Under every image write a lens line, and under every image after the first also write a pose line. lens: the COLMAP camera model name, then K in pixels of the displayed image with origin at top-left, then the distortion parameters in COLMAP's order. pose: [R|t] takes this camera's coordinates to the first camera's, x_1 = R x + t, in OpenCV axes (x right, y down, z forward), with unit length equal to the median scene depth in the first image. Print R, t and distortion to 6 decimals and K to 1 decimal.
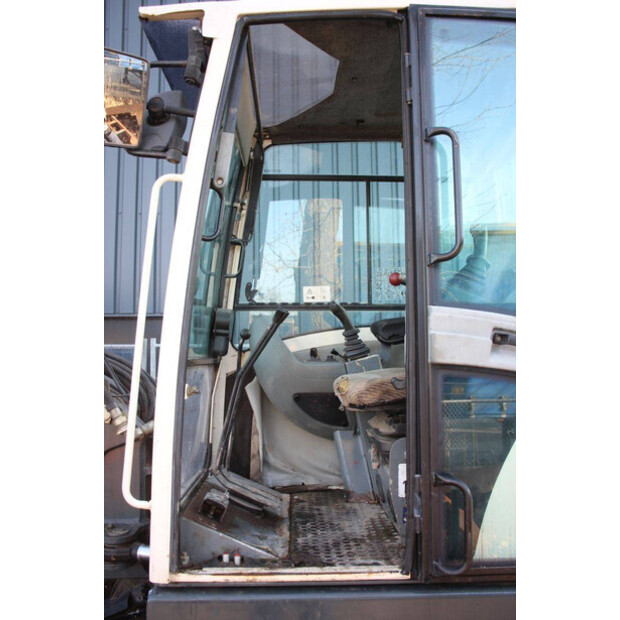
lens RADIAL K [[546.1, 0, 309.8], [0, 546.1, 310.6], [0, 0, 1]] dist [-0.104599, -0.004987]
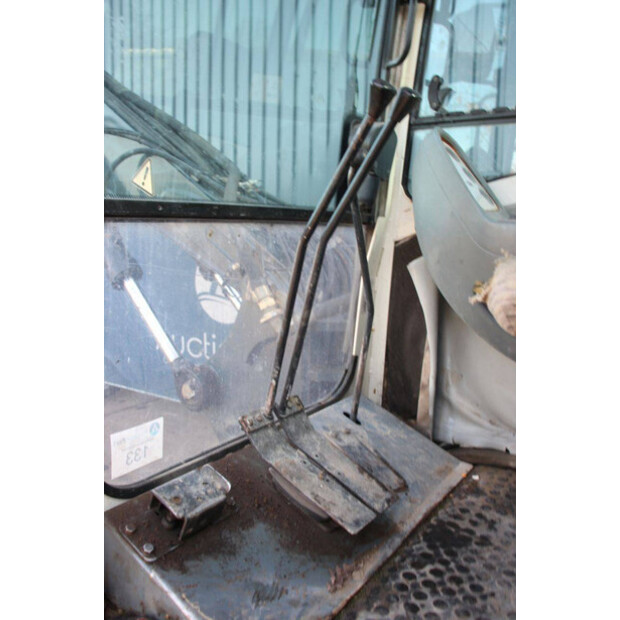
lens RADIAL K [[544.6, 0, 311.2], [0, 544.6, 309.0], [0, 0, 1]] dist [-0.163638, 0.143048]
pose [[0.806144, 0.102589, -0.582759, 0.127363], [0.032339, 0.975746, 0.216506, 0.061987], [0.590836, -0.193380, 0.783273, 0.507144]]
